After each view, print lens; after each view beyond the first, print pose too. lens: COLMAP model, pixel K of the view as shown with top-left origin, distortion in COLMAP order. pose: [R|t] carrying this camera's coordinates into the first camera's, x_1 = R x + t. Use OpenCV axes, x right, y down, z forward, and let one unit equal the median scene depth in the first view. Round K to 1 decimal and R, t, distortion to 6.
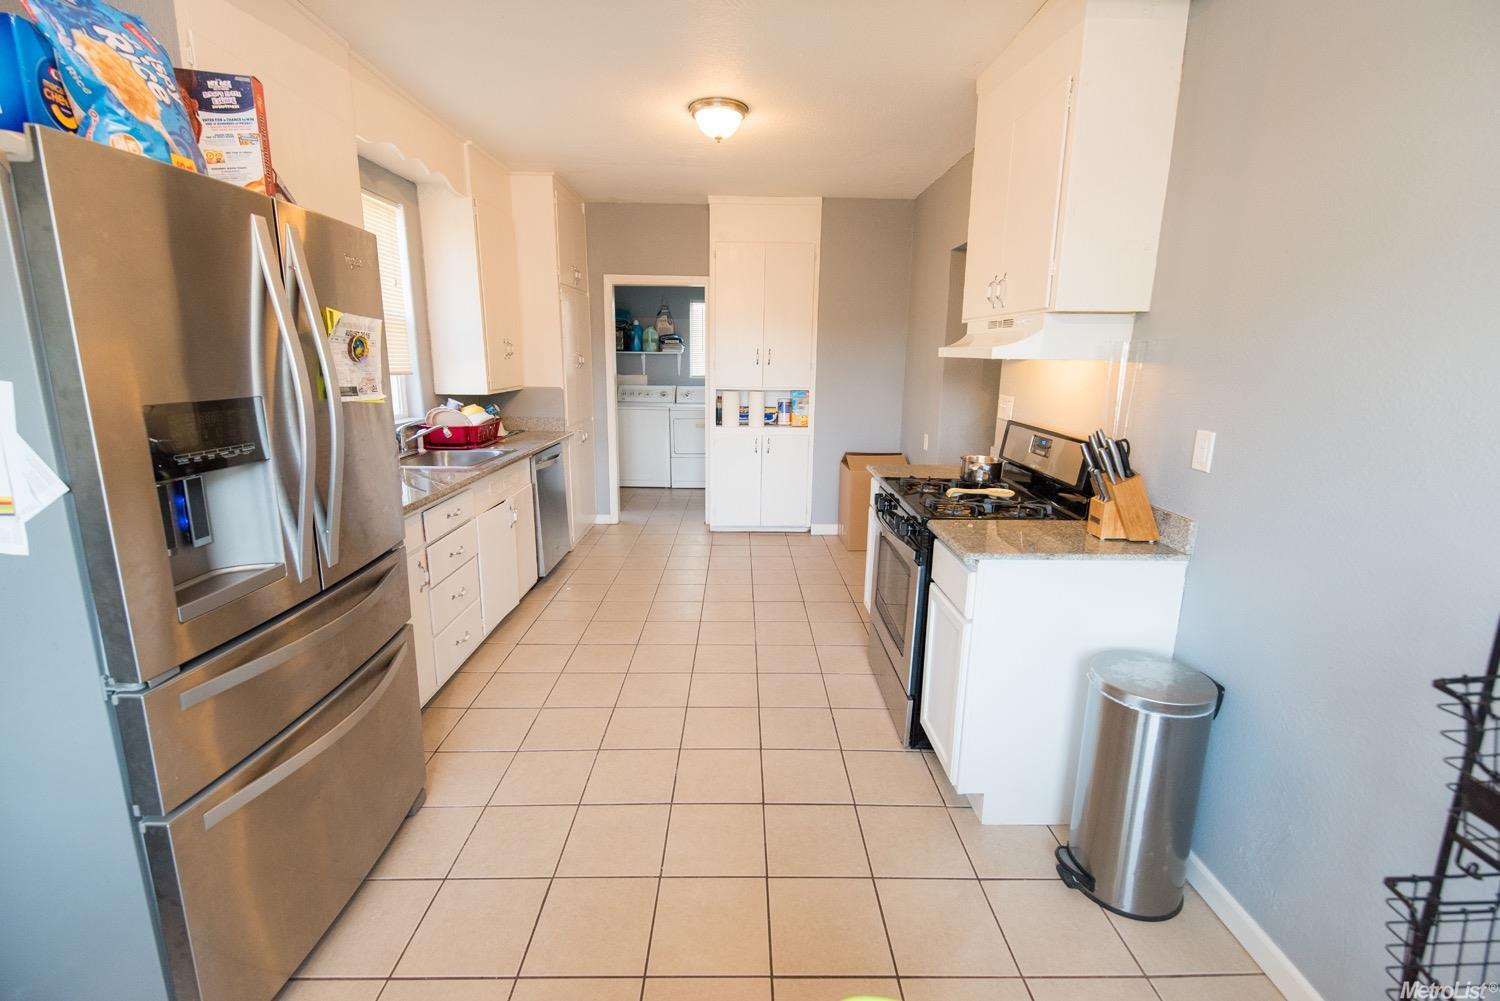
lens RADIAL K [[646.2, 0, 755.0], [0, 646.2, 490.8], [0, 0, 1]] dist [0.000949, 0.000036]
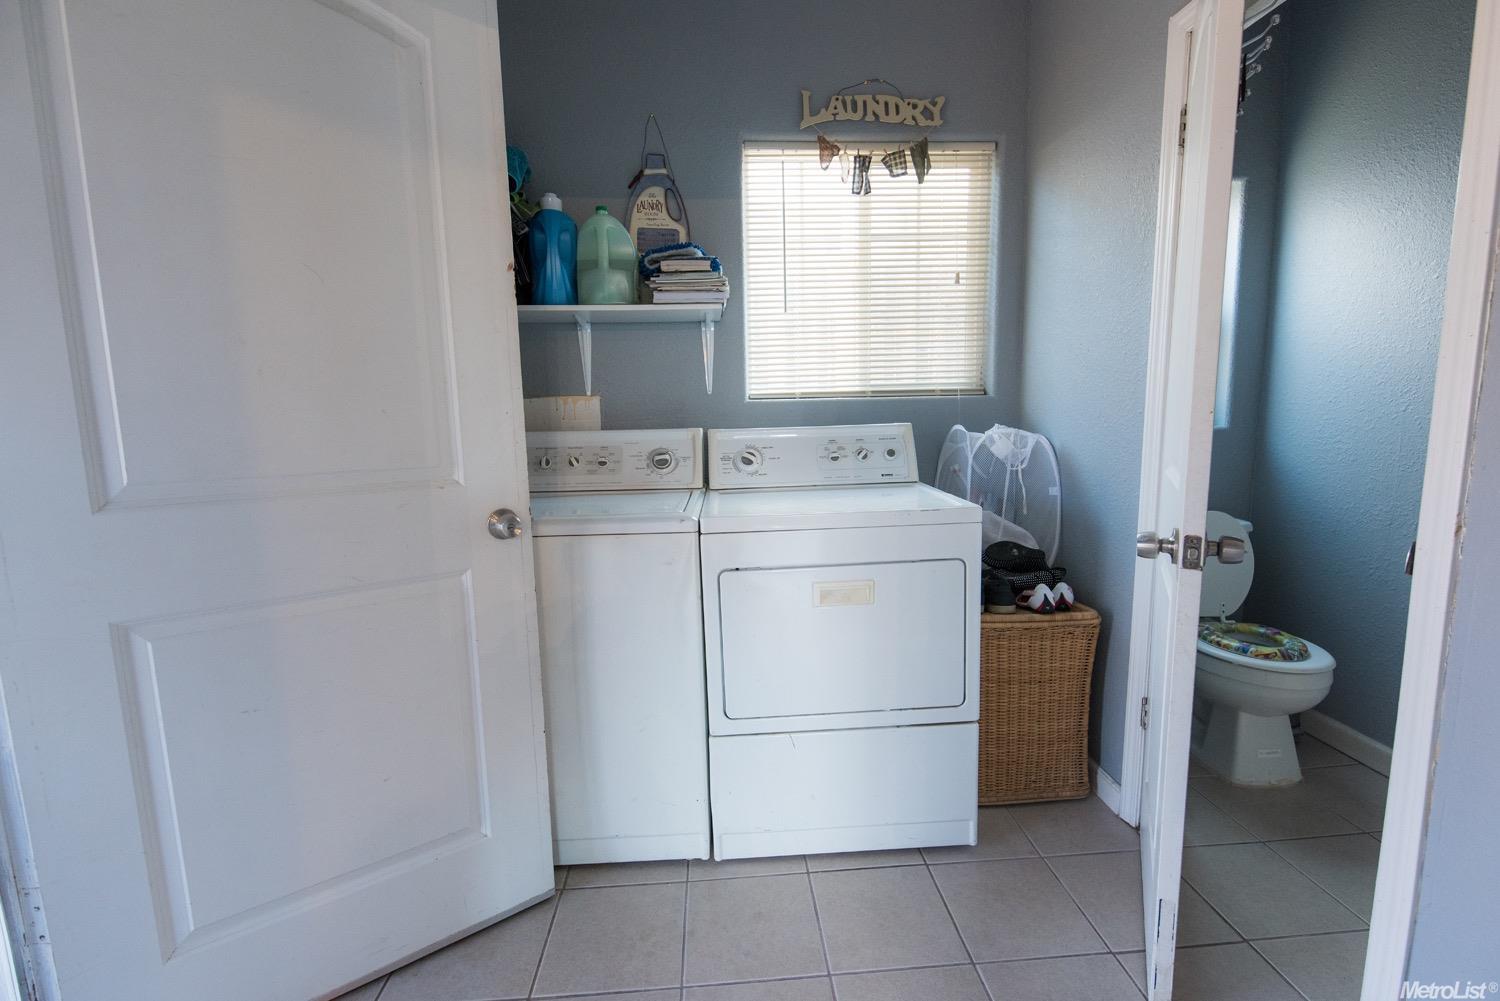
lens RADIAL K [[646.2, 0, 745.4], [0, 646.2, 501.7], [0, 0, 1]] dist [0.000949, 0.000036]
pose [[0.998716, -0.038570, 0.032835, -0.116408], [0.040824, 0.996640, -0.071002, -0.111792], [-0.029986, 0.072252, 0.996936, 0.733238]]
